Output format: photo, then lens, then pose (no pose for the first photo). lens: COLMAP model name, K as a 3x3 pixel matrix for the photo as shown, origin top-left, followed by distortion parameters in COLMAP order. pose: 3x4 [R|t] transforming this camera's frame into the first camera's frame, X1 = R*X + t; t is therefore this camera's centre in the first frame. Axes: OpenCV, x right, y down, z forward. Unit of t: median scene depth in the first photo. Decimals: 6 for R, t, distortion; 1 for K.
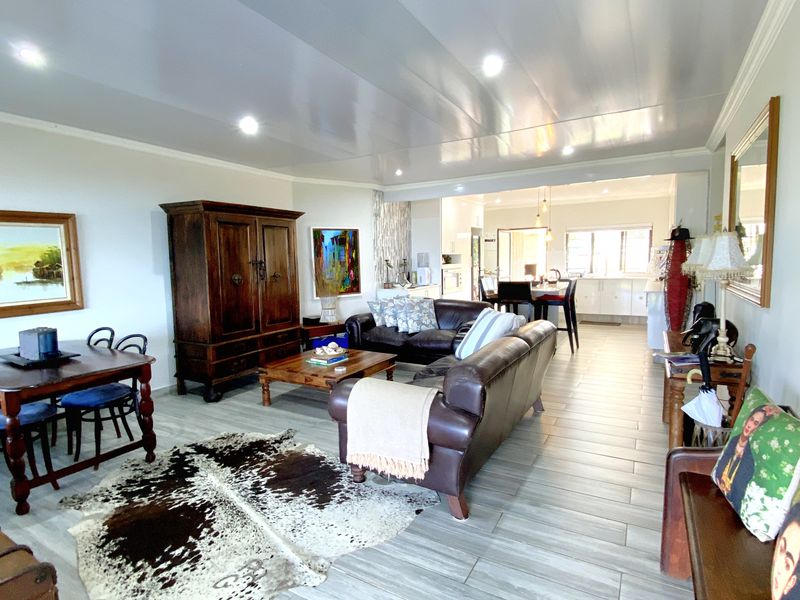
lens RADIAL K [[435.9, 0, 400.0], [0, 435.9, 300.0], [0, 0, 1]] dist [0.001132, -0.001545]
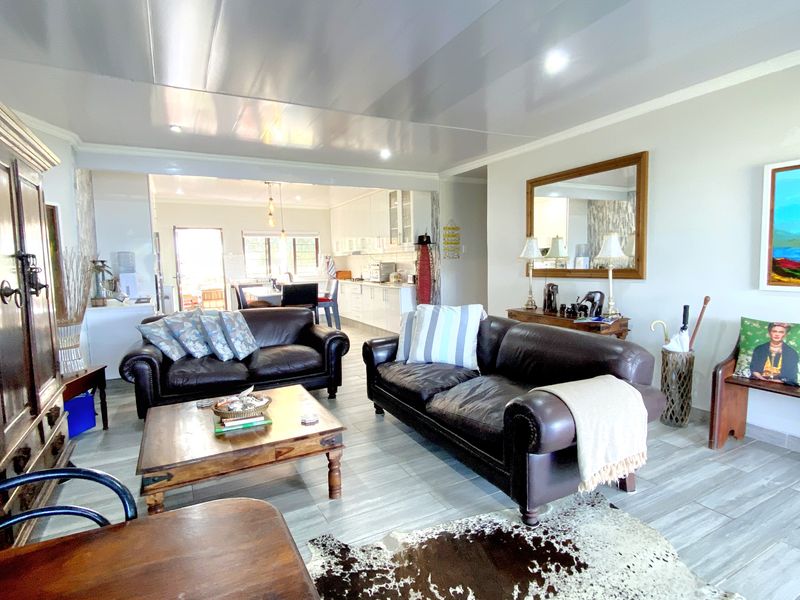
lens RADIAL K [[435.9, 0, 400.0], [0, 435.9, 300.0], [0, 0, 1]] dist [0.001132, -0.001545]
pose [[0.500751, -0.055617, 0.863803, -0.834410], [0.075247, 0.996953, 0.020569, -0.027604], [-0.862315, 0.054698, 0.503410, 0.735070]]
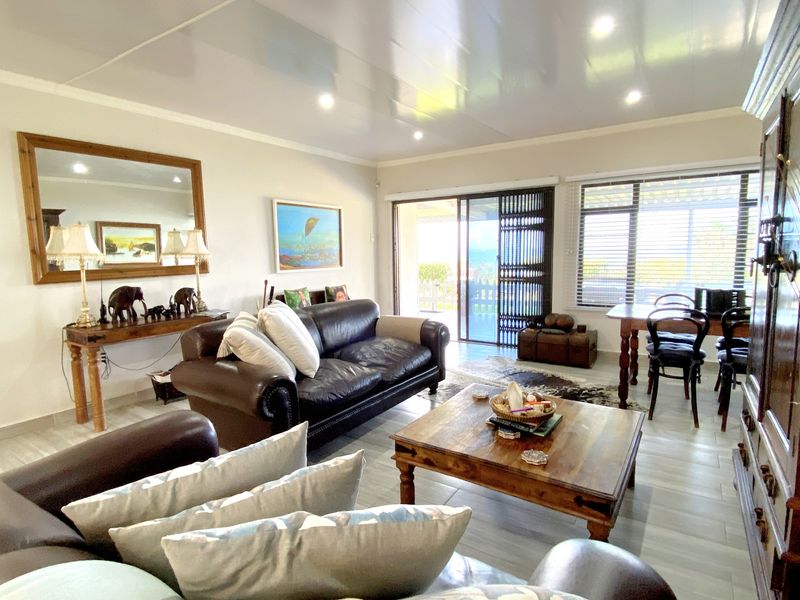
lens RADIAL K [[435.9, 0, 400.0], [0, 435.9, 300.0], [0, 0, 1]] dist [0.001132, -0.001545]
pose [[-0.997942, 0.048916, 0.041461, -0.051790], [0.056036, 0.979594, 0.193015, -0.169288], [-0.031173, 0.194941, -0.980319, 2.230258]]
